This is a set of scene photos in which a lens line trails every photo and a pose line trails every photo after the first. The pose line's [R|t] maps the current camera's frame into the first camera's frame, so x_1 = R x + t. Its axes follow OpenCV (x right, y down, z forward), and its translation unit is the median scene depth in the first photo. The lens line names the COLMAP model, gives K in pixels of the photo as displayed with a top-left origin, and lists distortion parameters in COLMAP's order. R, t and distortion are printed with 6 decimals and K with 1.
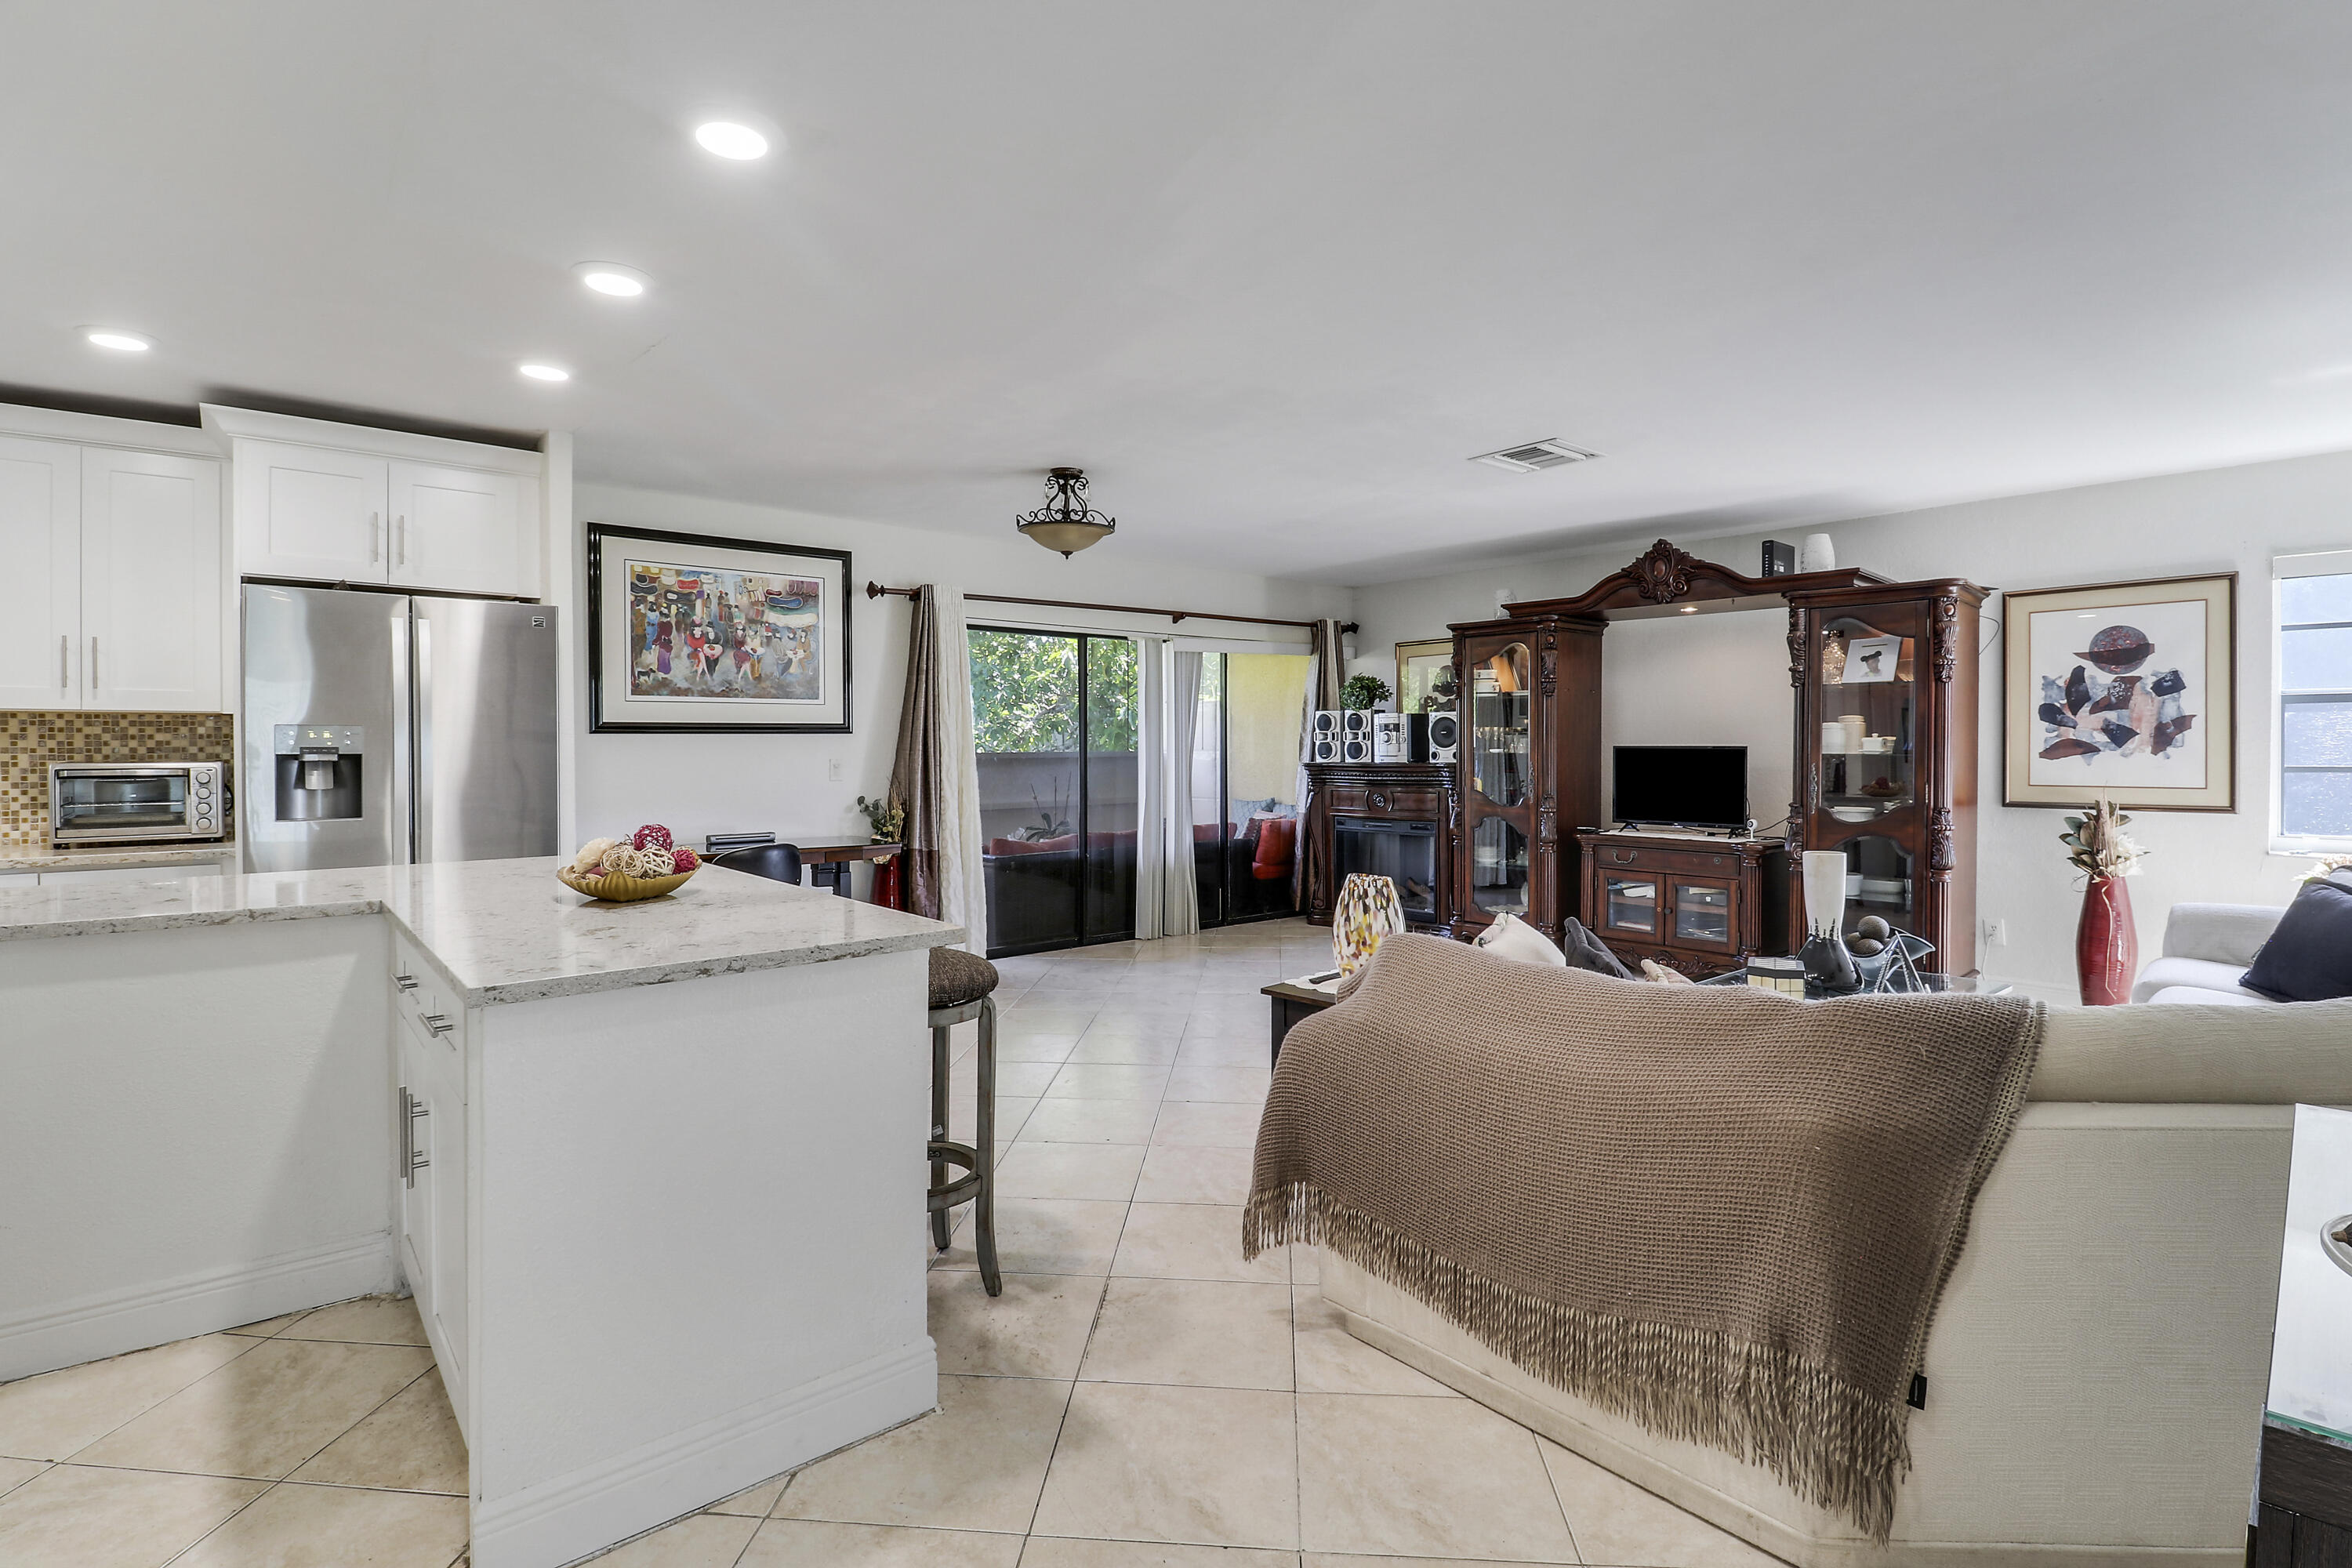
lens RADIAL K [[1099.6, 0, 1194.9], [0, 1099.6, 777.4], [0, 0, 1]] dist [0.001454, -0.013244]
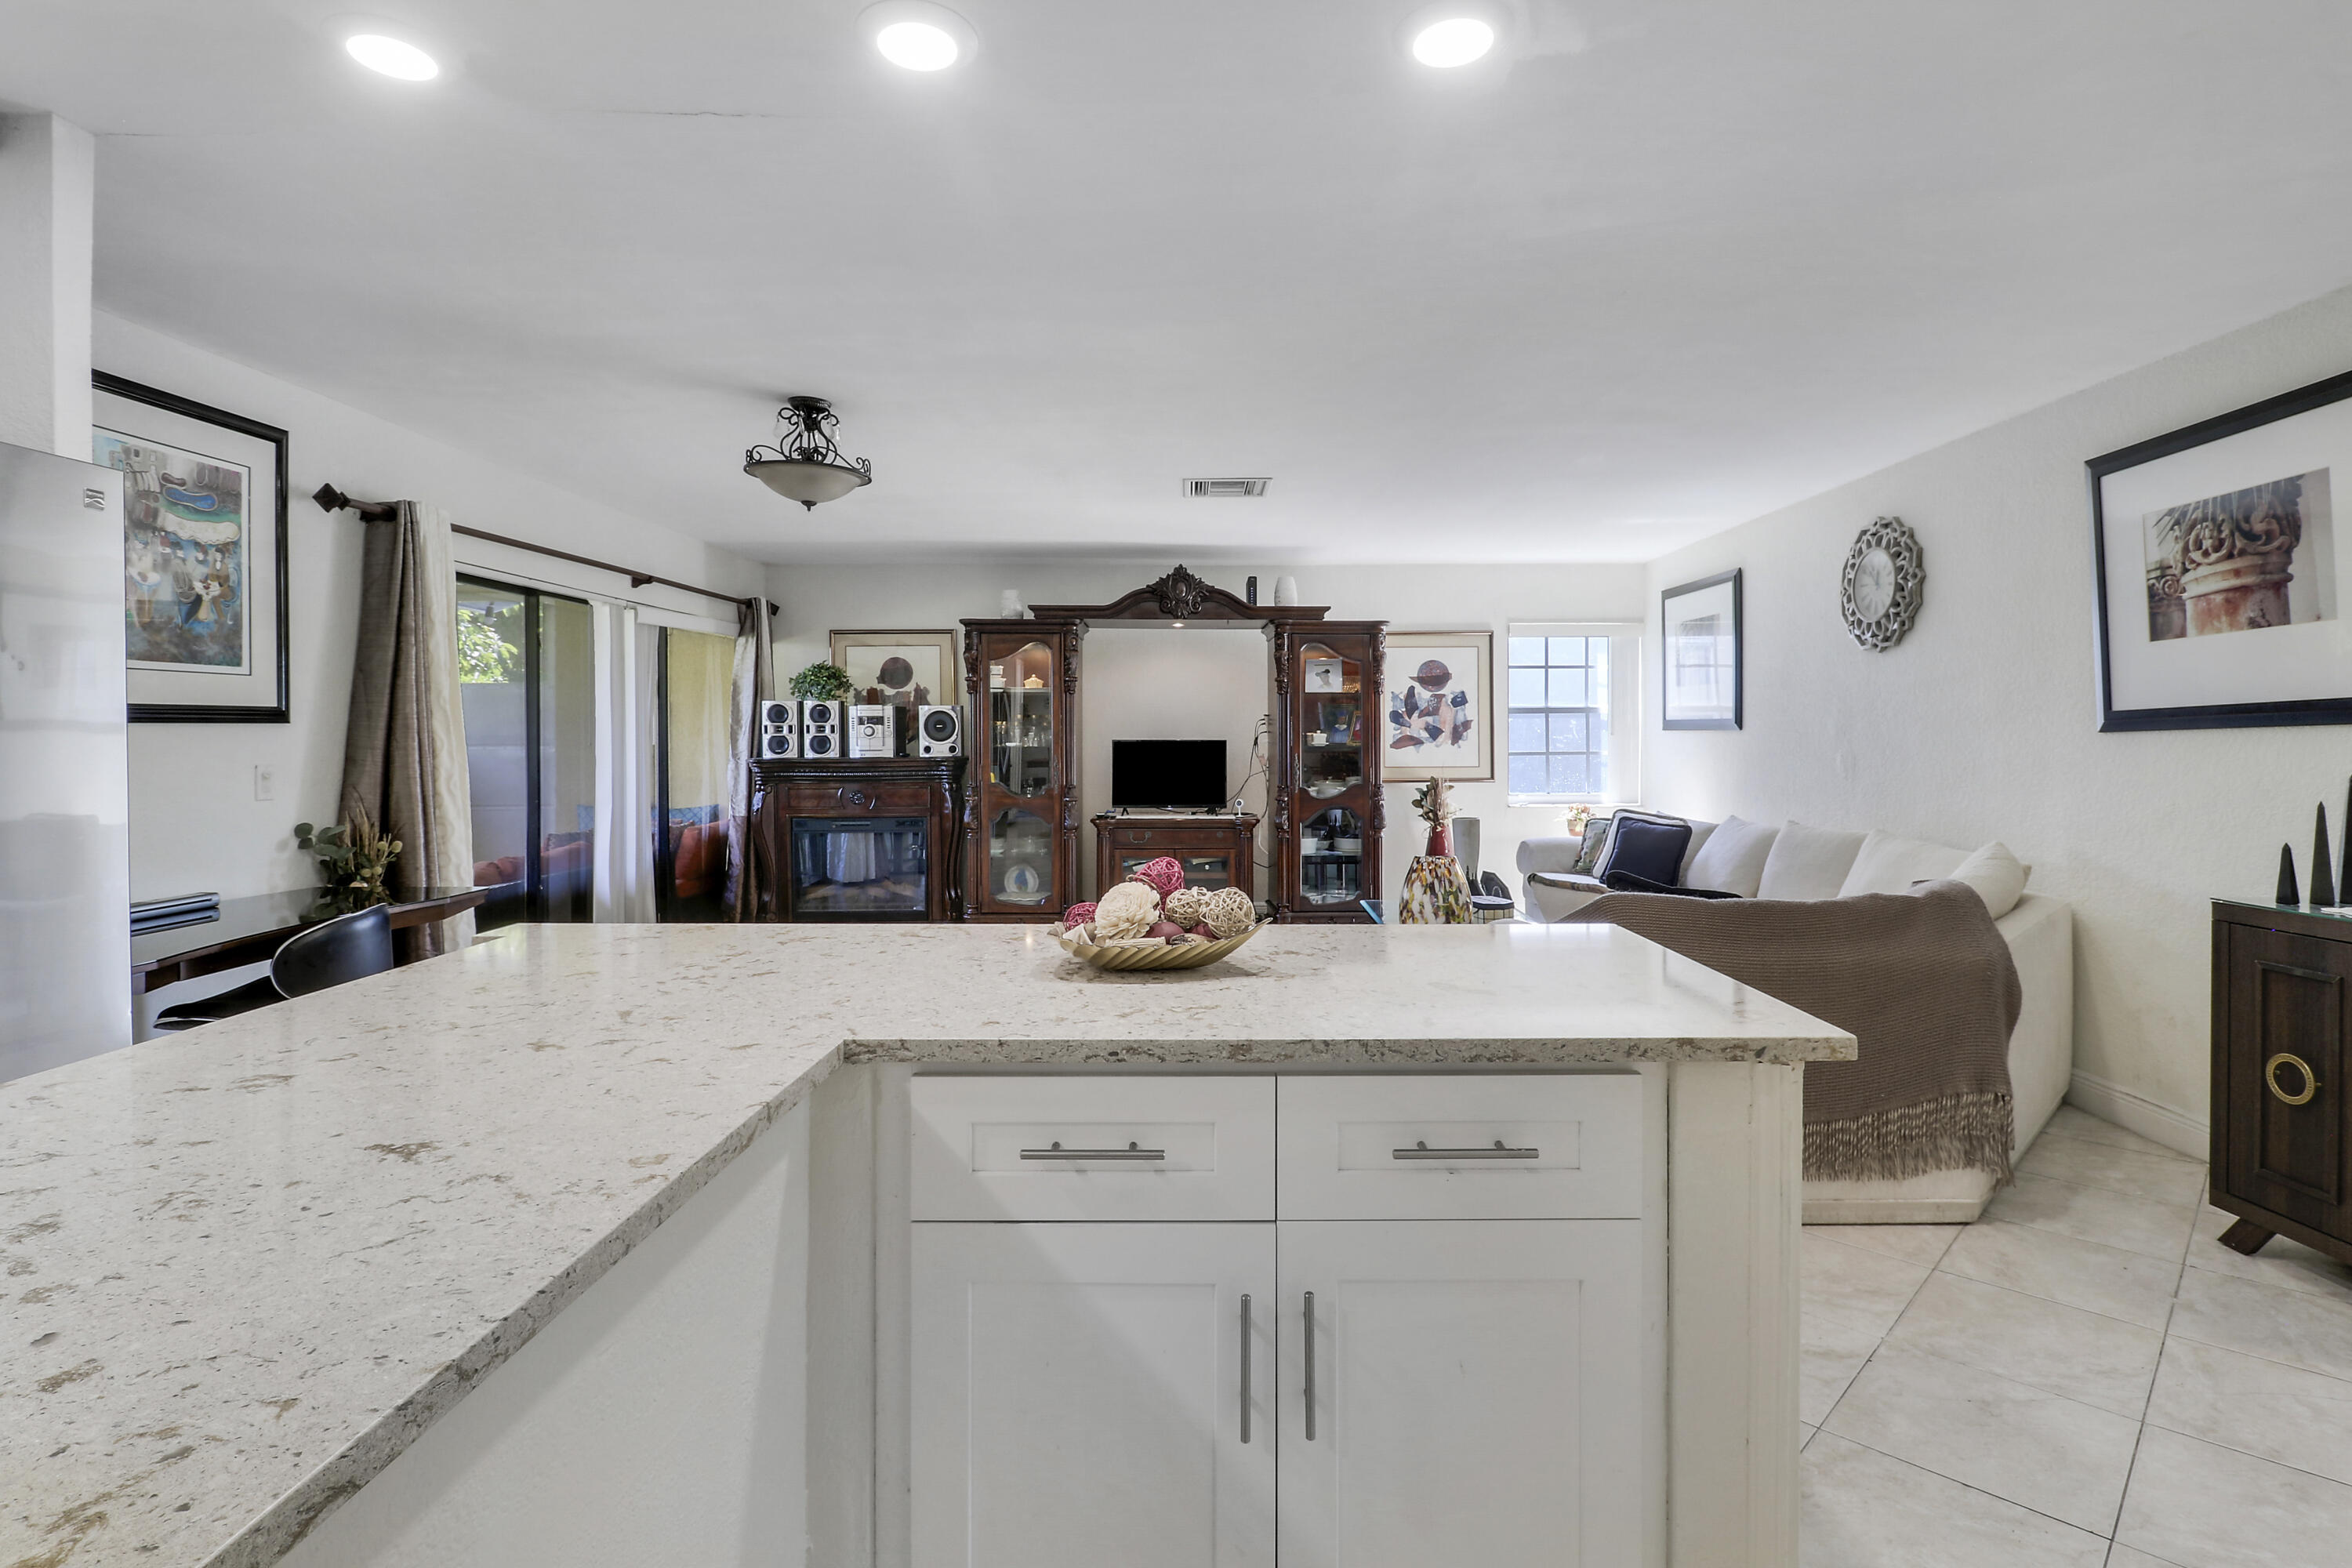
lens RADIAL K [[1099.6, 0, 1180.3], [0, 1099.6, 745.7], [0, 0, 1]] dist [0.001454, -0.013244]
pose [[0.664726, -0.006333, 0.747061, -0.484534], [0.020565, 0.999740, -0.009824, -0.011852], [-0.746804, 0.021893, 0.664683, 0.237293]]
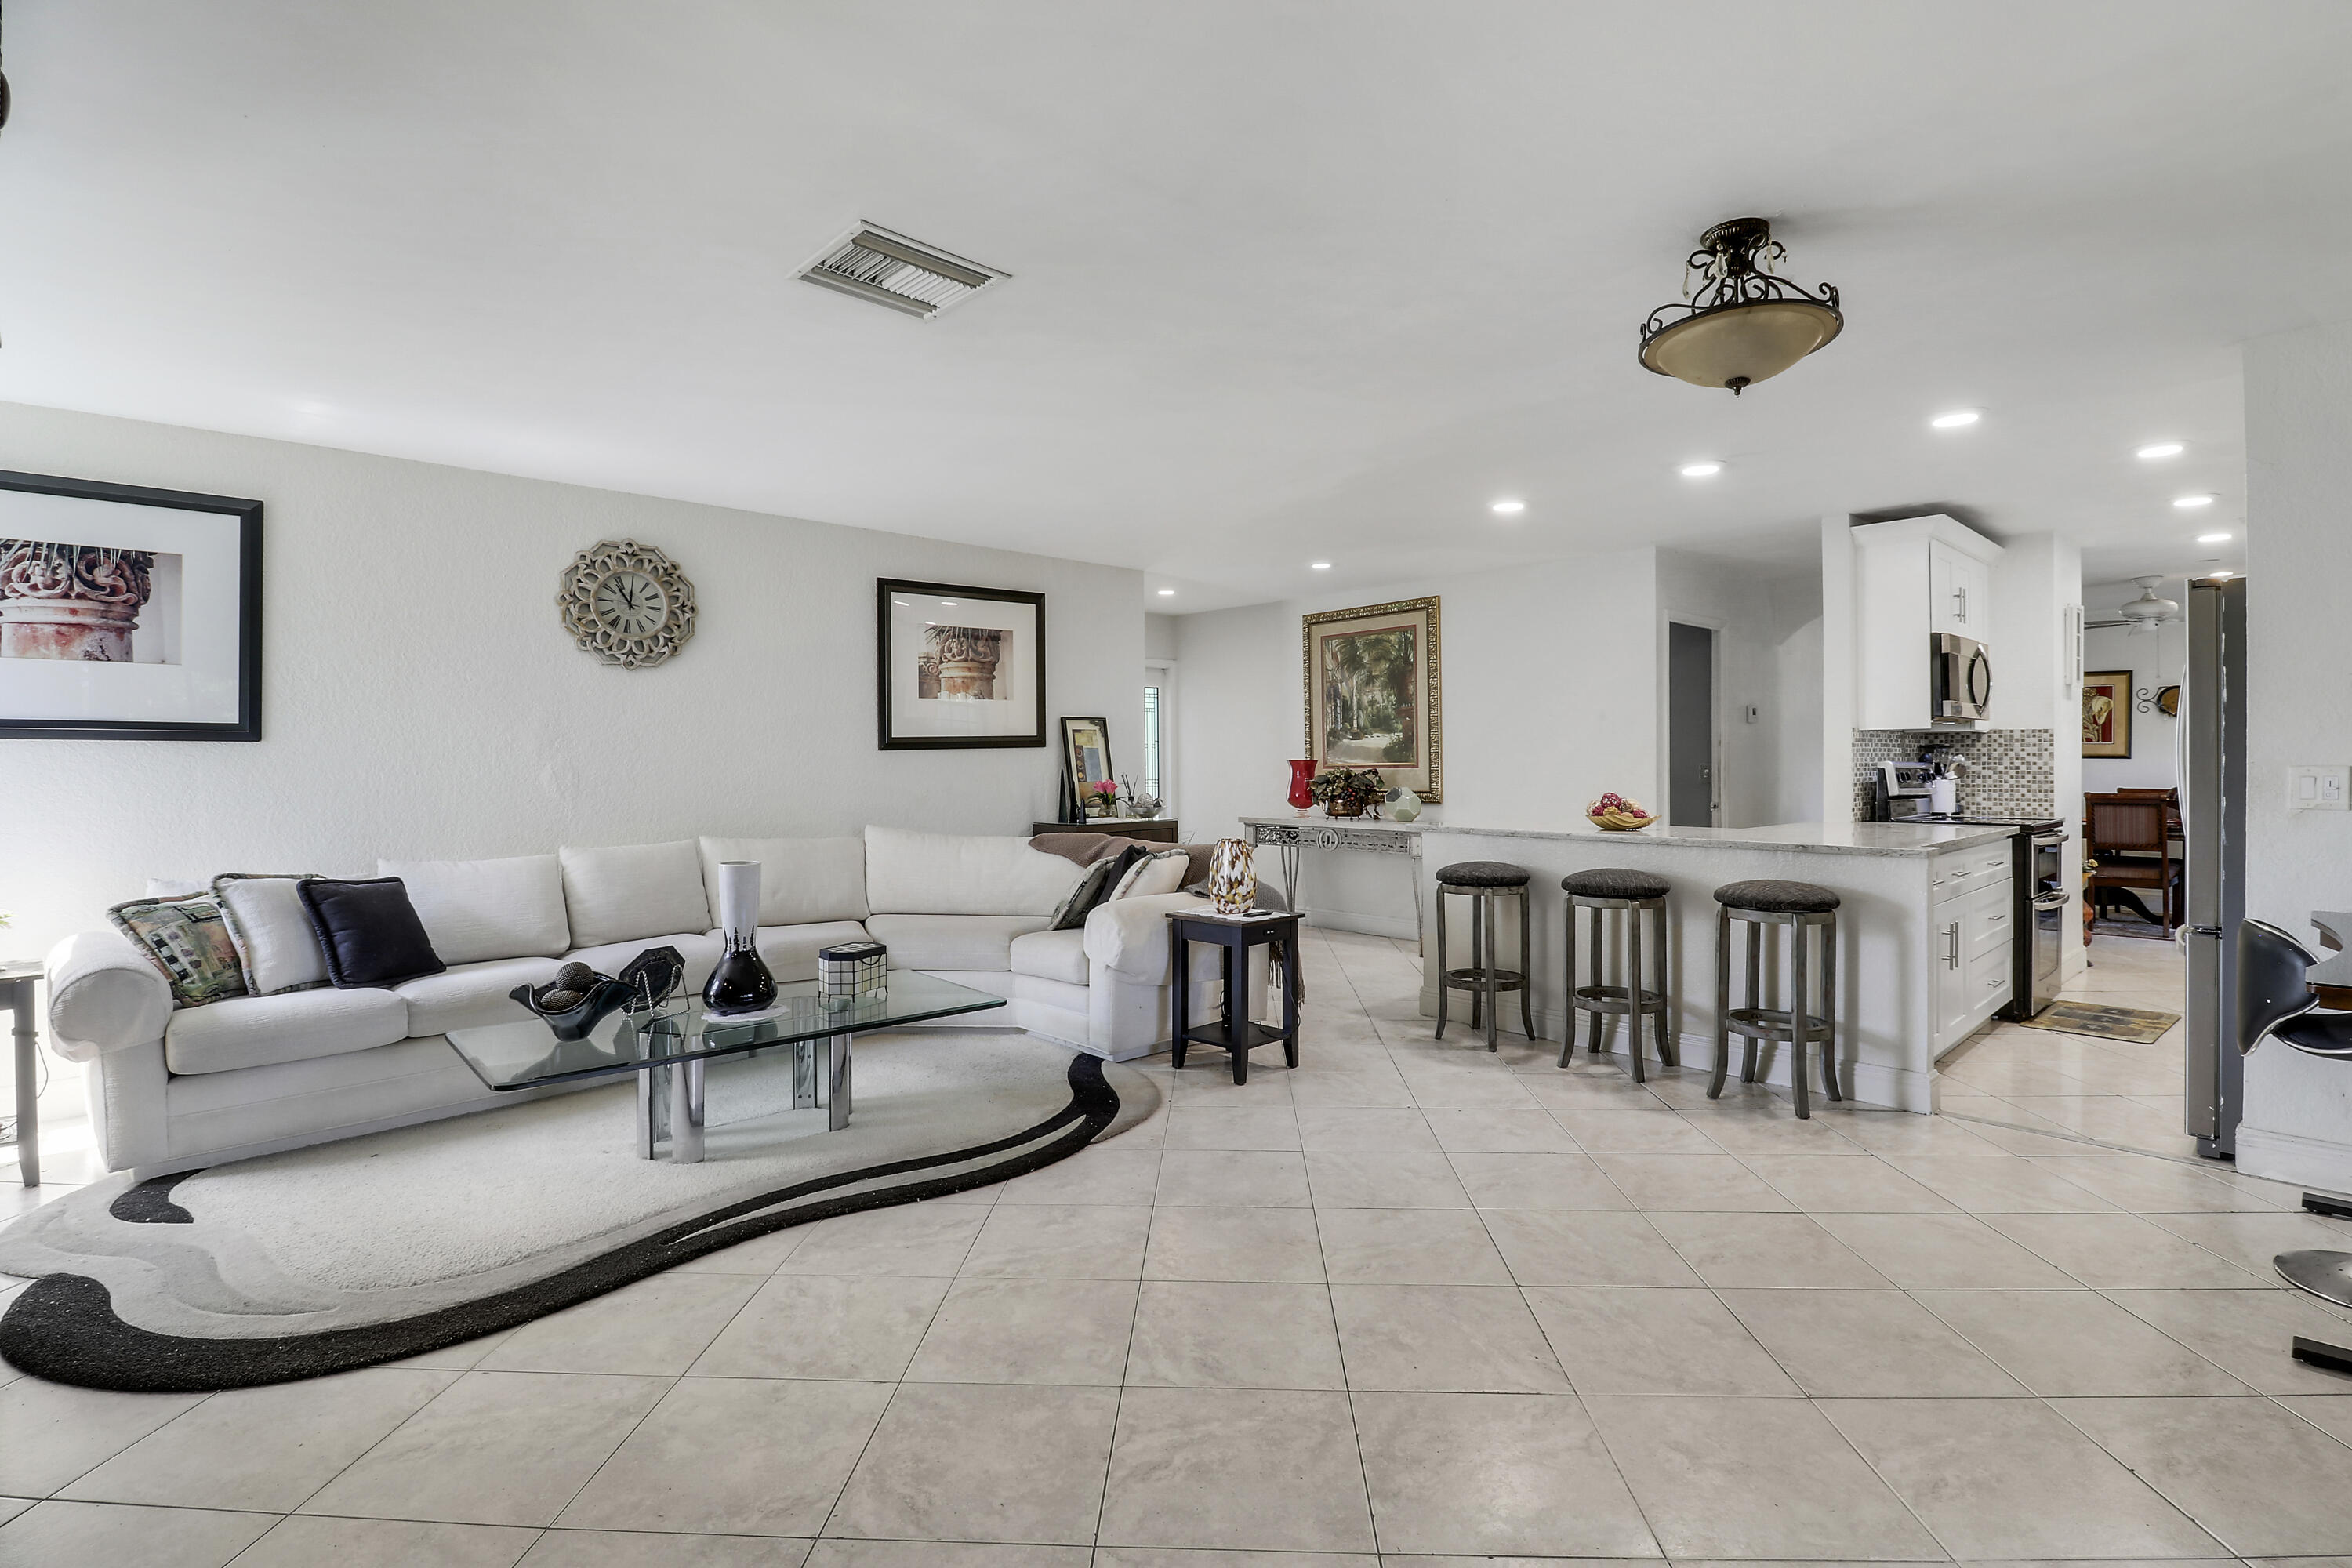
lens RADIAL K [[1099.6, 0, 1173.0], [0, 1099.6, 766.2], [0, 0, 1]] dist [0.001454, -0.013244]
pose [[-0.999446, 0.004914, -0.032924, 0.163526], [0.003874, 0.999494, 0.031567, -0.033350], [0.033062, 0.031422, -0.998959, 1.373806]]
